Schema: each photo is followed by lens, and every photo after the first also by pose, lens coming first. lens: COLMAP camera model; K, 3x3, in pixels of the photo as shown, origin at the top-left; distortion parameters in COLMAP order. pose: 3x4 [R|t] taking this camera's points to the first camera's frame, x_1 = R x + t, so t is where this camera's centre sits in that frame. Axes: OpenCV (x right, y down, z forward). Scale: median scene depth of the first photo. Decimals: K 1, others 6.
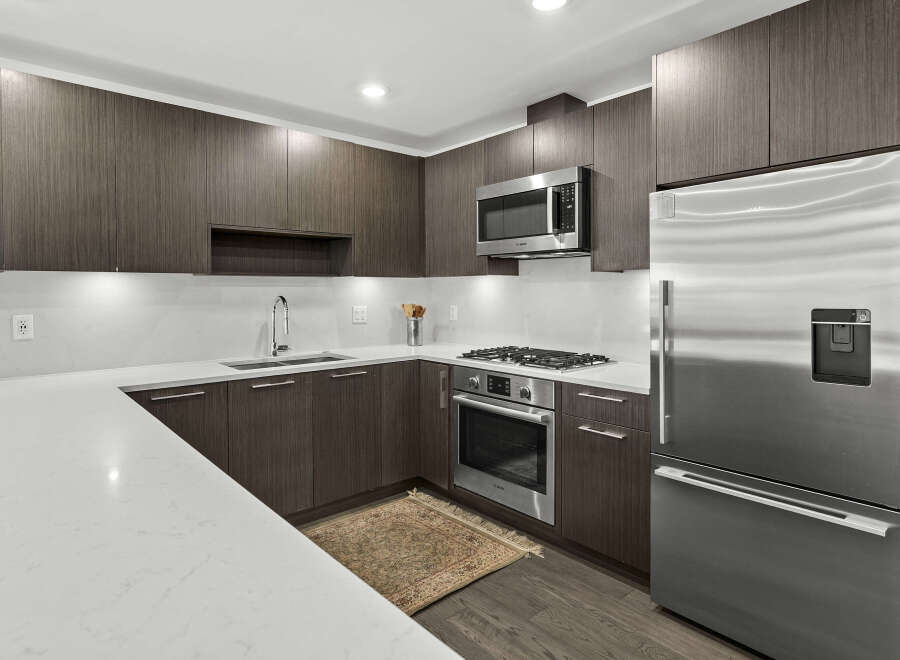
lens RADIAL K [[564.6, 0, 448.2], [0, 564.6, 310.9], [0, 0, 1]] dist [-0.002862, -0.000535]
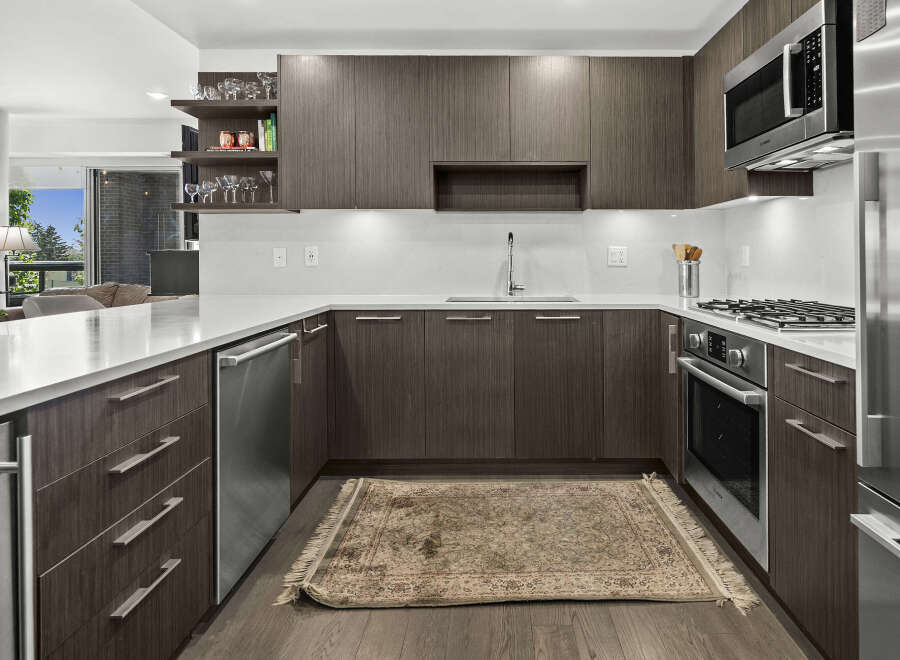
lens RADIAL K [[573.5, 0, 450.1], [0, 573.5, 263.2], [0, 0, 1]] dist [-0.001563, -0.001198]
pose [[0.726488, 0.013255, -0.687051, 0.317868], [-0.031662, 0.999398, -0.014199, 0.046347], [0.686449, 0.032069, 0.726470, 0.238334]]
